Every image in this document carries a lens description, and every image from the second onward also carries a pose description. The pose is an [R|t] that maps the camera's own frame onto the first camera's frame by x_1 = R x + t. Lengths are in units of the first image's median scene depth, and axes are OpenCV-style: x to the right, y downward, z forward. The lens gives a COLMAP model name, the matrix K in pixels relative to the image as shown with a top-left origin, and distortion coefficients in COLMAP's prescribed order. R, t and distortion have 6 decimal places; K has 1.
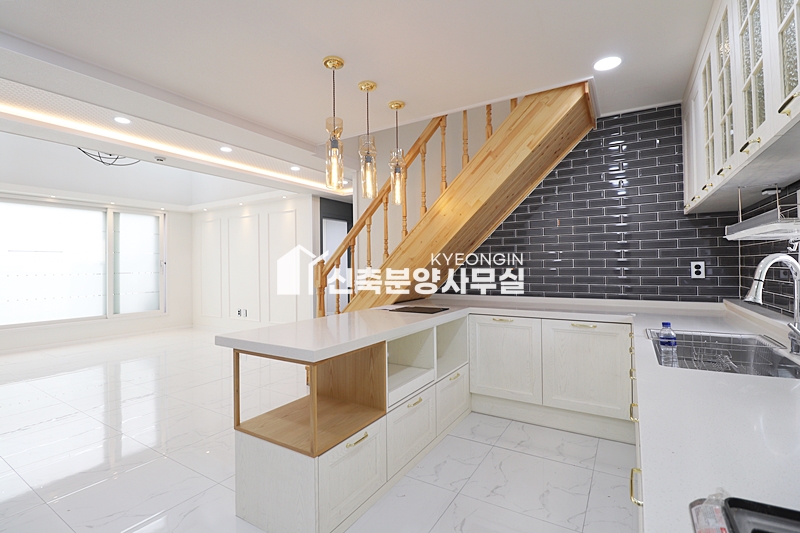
lens RADIAL K [[367.5, 0, 410.8], [0, 367.5, 264.3], [0, 0, 1]] dist [0.000320, -0.014008]
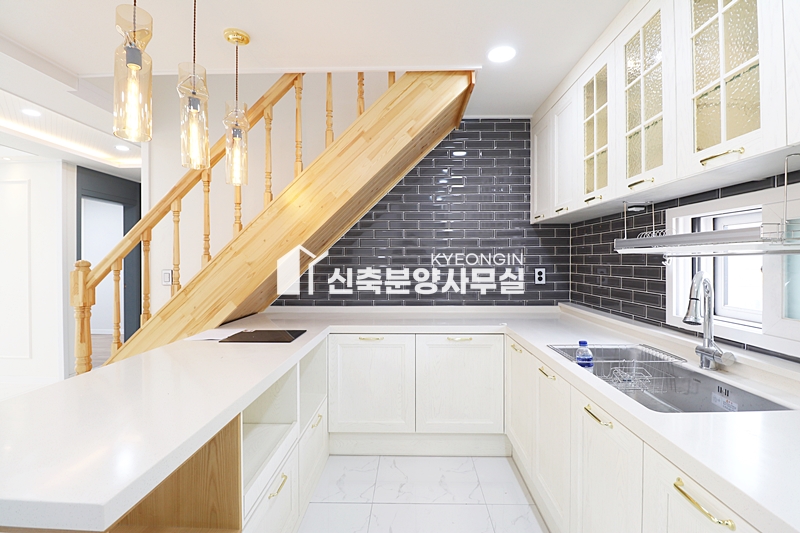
lens RADIAL K [[367.5, 0, 410.8], [0, 367.5, 264.3], [0, 0, 1]] dist [0.000320, -0.014008]
pose [[0.871233, 0.006296, 0.490828, -0.080073], [-0.009444, 0.999948, 0.003938, -0.020179], [-0.490778, -0.008066, 0.871247, 0.235871]]
